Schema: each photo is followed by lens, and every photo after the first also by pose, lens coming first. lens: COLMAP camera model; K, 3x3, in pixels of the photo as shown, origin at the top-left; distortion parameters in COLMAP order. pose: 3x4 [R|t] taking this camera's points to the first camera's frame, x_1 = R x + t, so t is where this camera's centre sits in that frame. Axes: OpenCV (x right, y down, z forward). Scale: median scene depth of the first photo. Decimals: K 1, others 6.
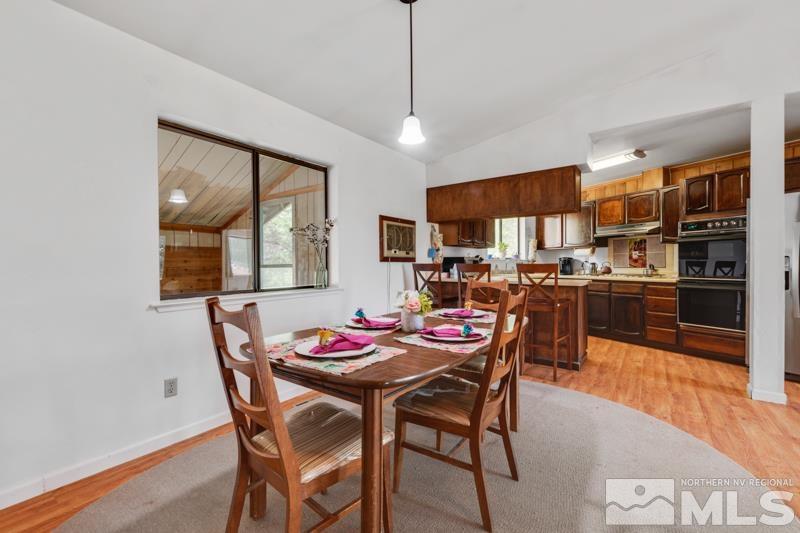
lens RADIAL K [[348.1, 0, 404.8], [0, 348.1, 269.7], [0, 0, 1]] dist [0.008442, 0.000749]
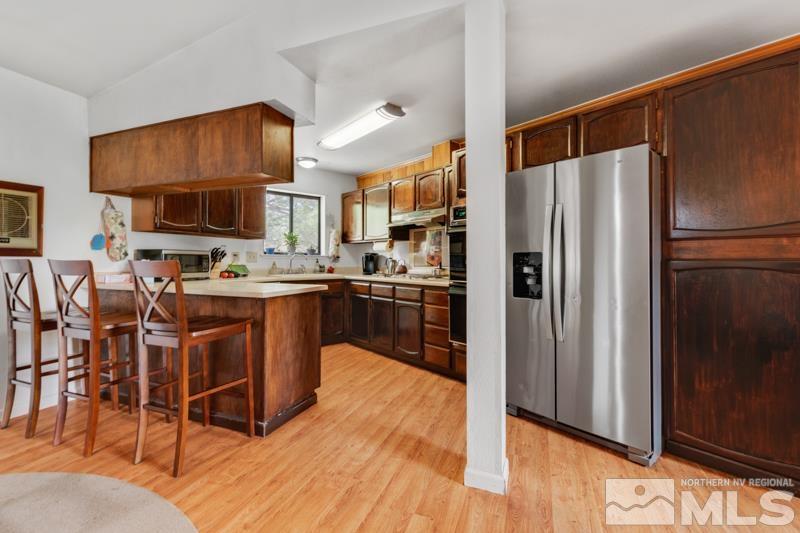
lens RADIAL K [[348.1, 0, 403.5], [0, 348.1, 260.7], [0, 0, 1]] dist [0.008442, 0.000749]
pose [[0.967601, 0.006000, 0.252414, 0.456770], [-0.001957, 0.999866, -0.016261, -0.006372], [-0.252478, 0.015241, 0.967483, 0.271167]]
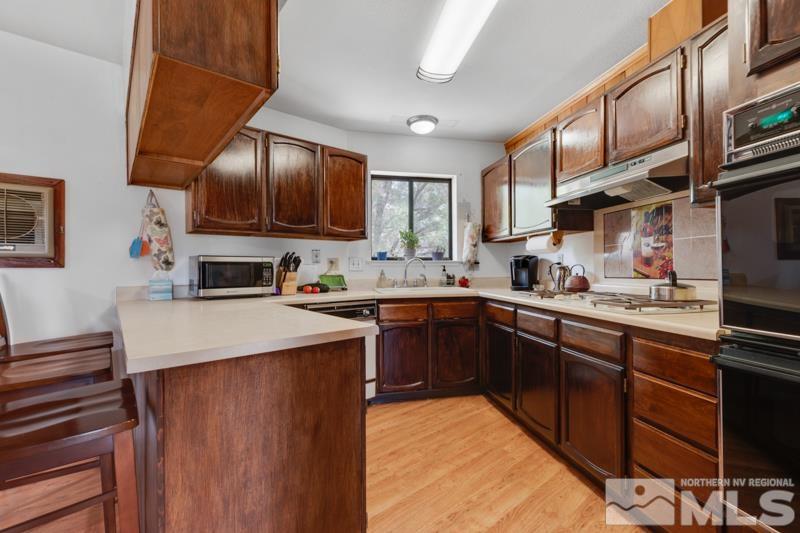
lens RADIAL K [[348.1, 0, 403.0], [0, 348.1, 269.0], [0, 0, 1]] dist [0.008442, 0.000749]
pose [[0.970211, -0.002560, -0.242250, 0.569572], [0.000221, 0.999953, -0.009684, -0.014846], [0.242263, 0.009342, 0.970166, 0.638979]]
